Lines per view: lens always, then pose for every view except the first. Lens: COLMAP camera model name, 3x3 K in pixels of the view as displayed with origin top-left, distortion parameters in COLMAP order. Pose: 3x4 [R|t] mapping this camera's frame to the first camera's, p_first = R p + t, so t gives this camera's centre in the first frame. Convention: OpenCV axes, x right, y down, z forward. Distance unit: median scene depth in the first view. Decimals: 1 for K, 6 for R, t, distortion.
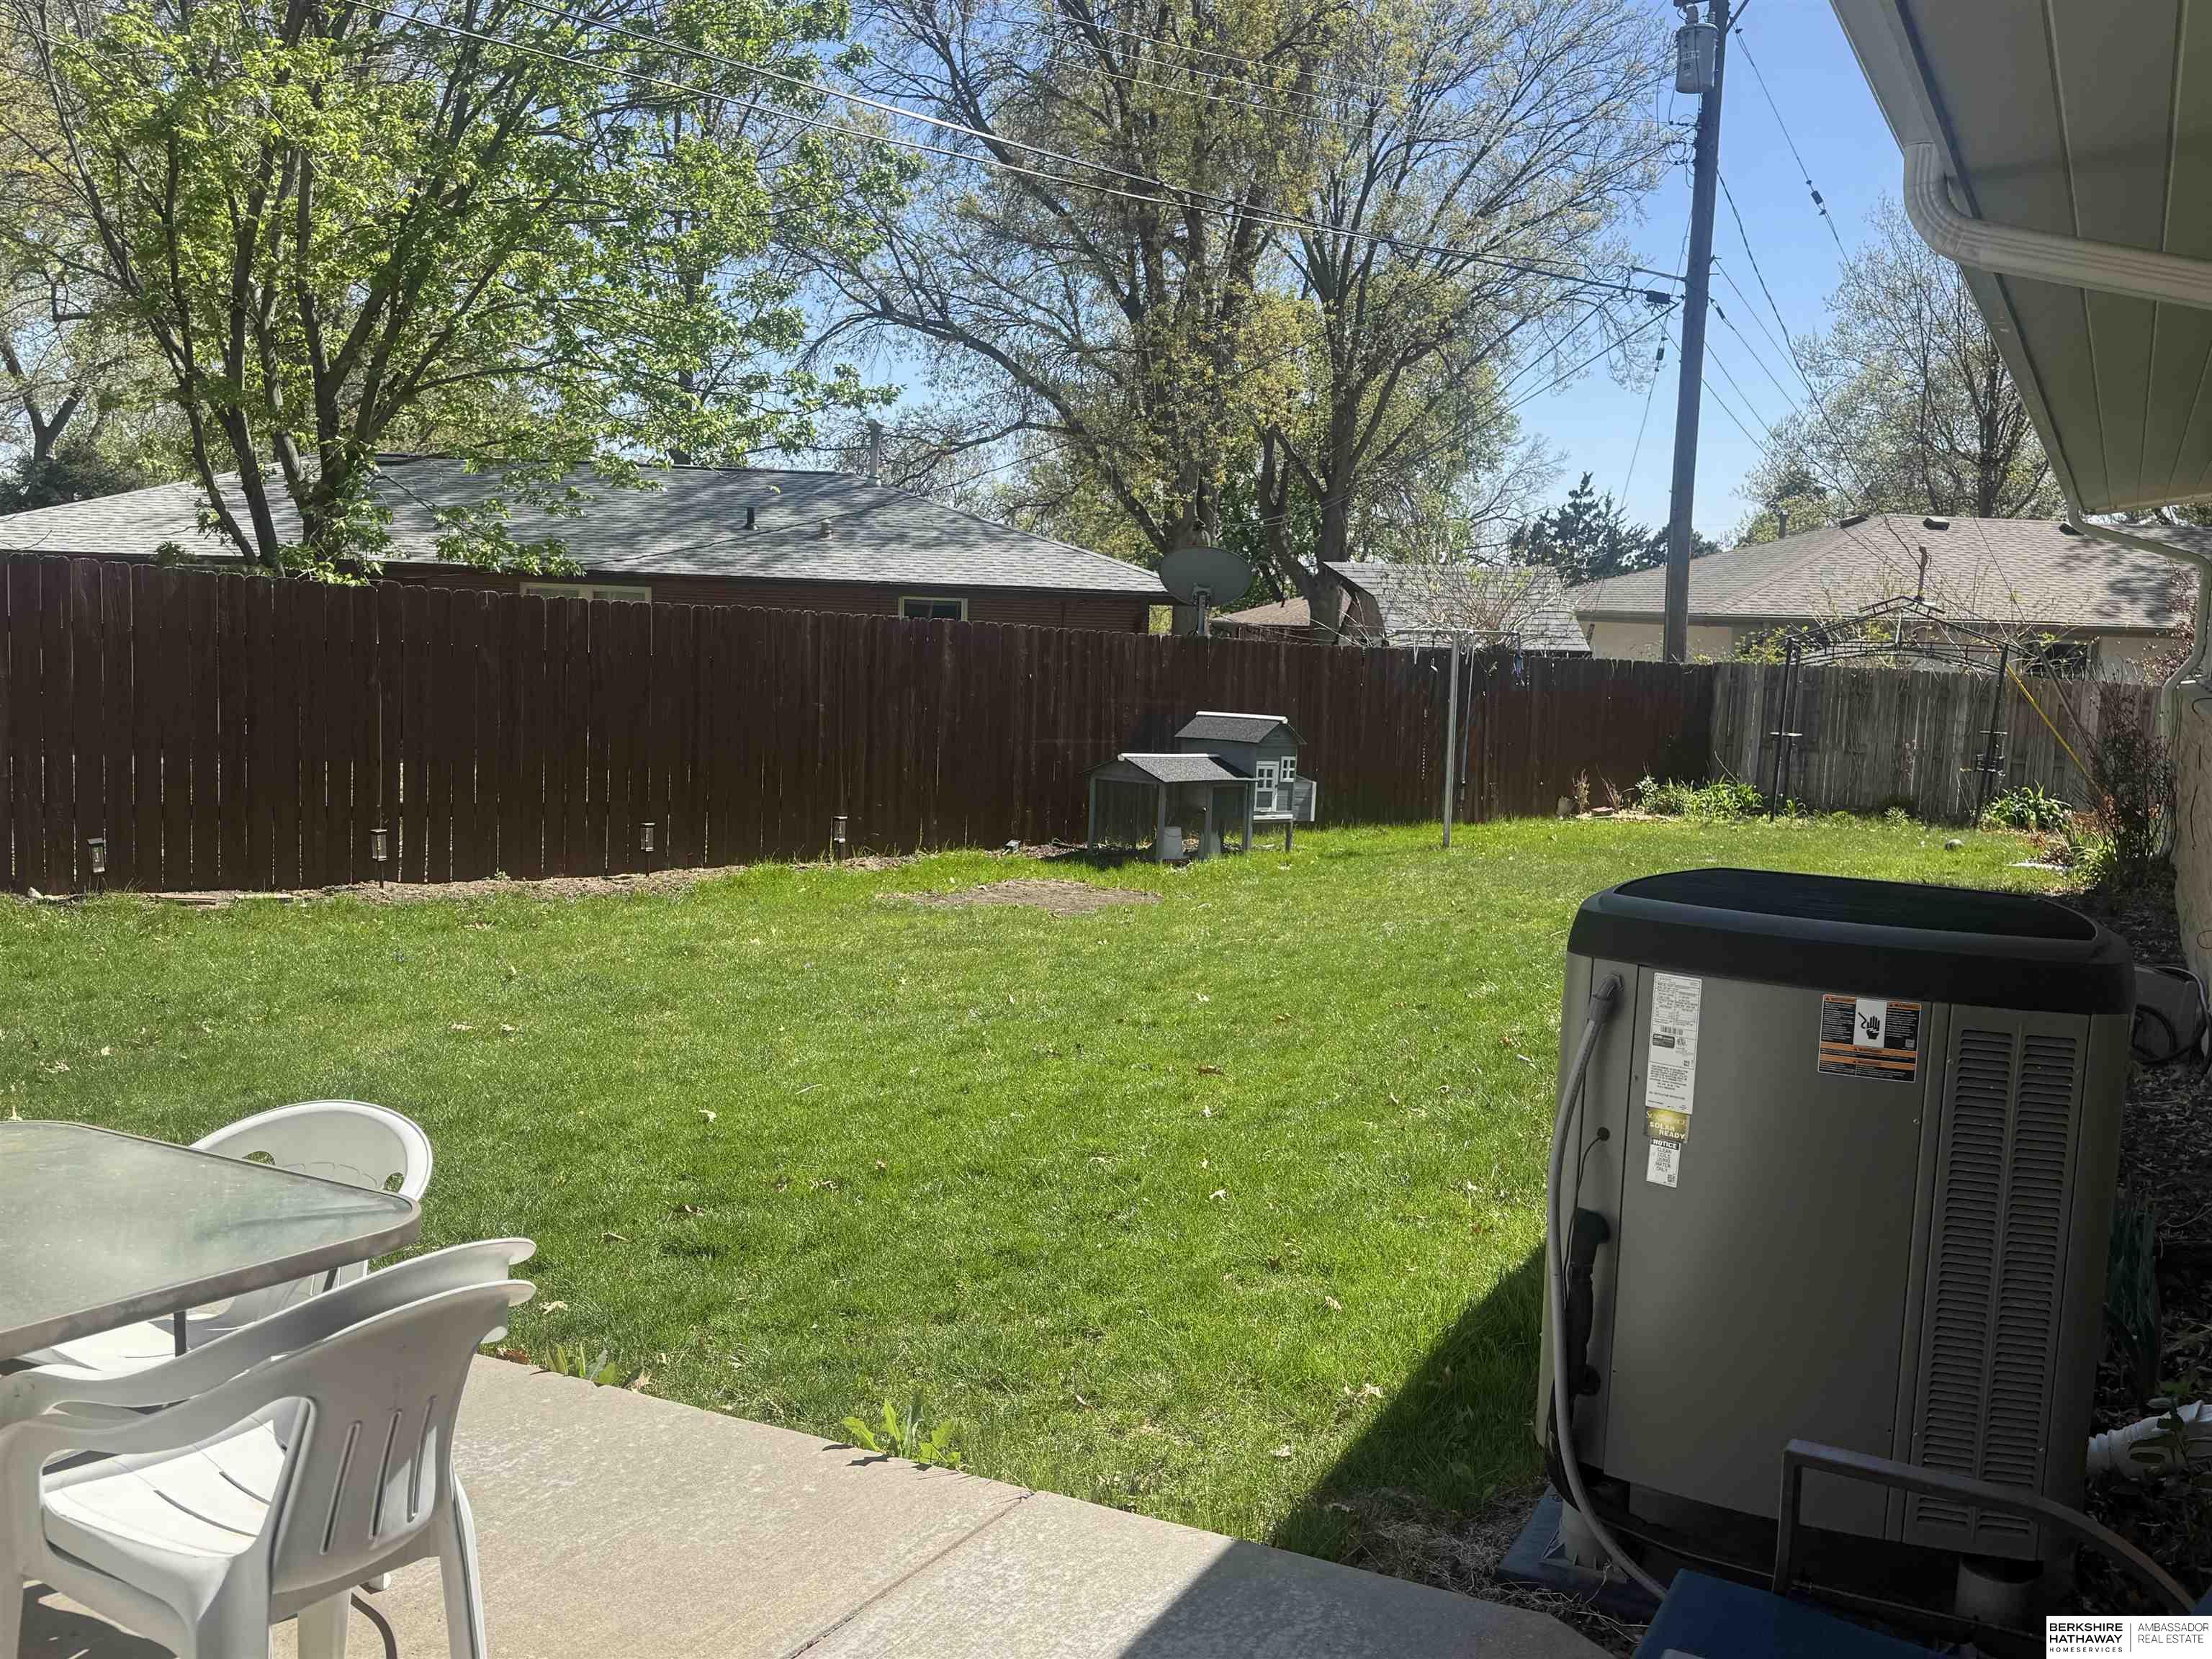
lens RADIAL K [[1998.0, 0, 1109.3], [0, 1998.0, 838.2], [0, 0, 1]] dist [0.078134, -0.011183]
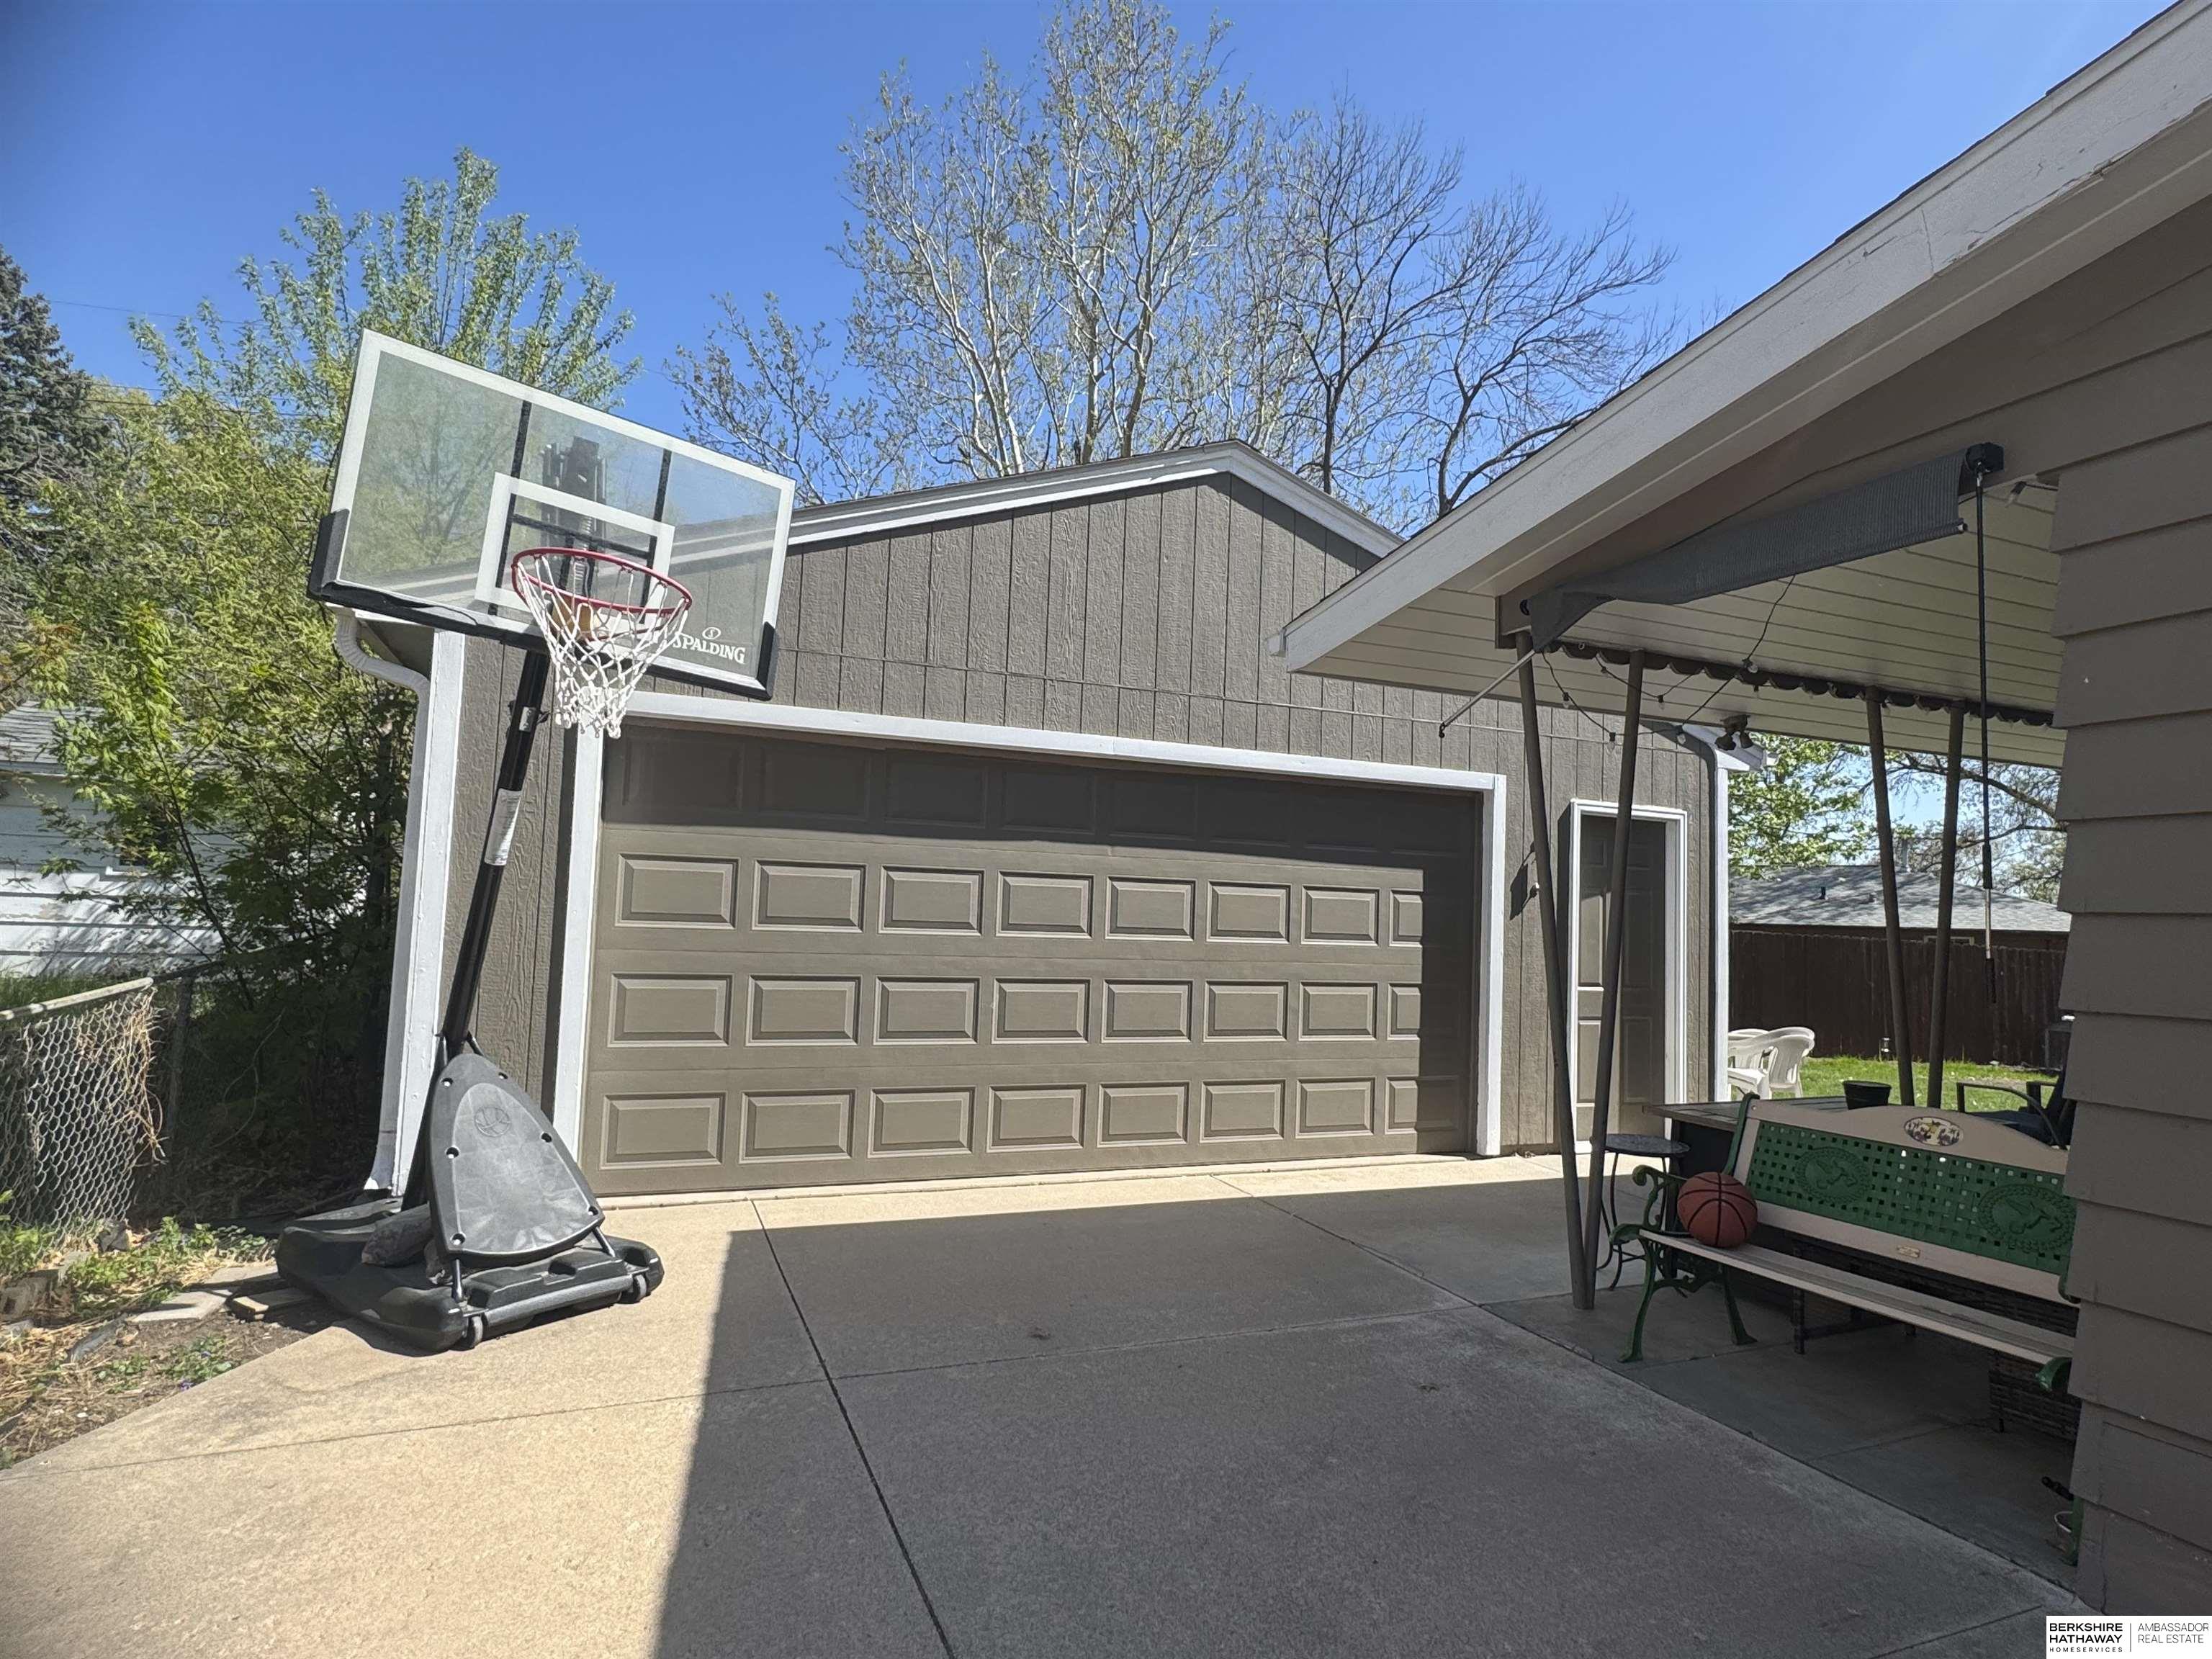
lens RADIAL K [[1198.4, 0, 1105.8], [0, 1198.4, 841.5], [0, 0, 1]] dist [0.000822, -0.000348]
pose [[0.759744, -0.049524, -0.648334, 0.030875], [-0.082118, 0.981804, -0.171226, 0.031882], [0.645017, 0.183328, 0.741852, -0.218565]]
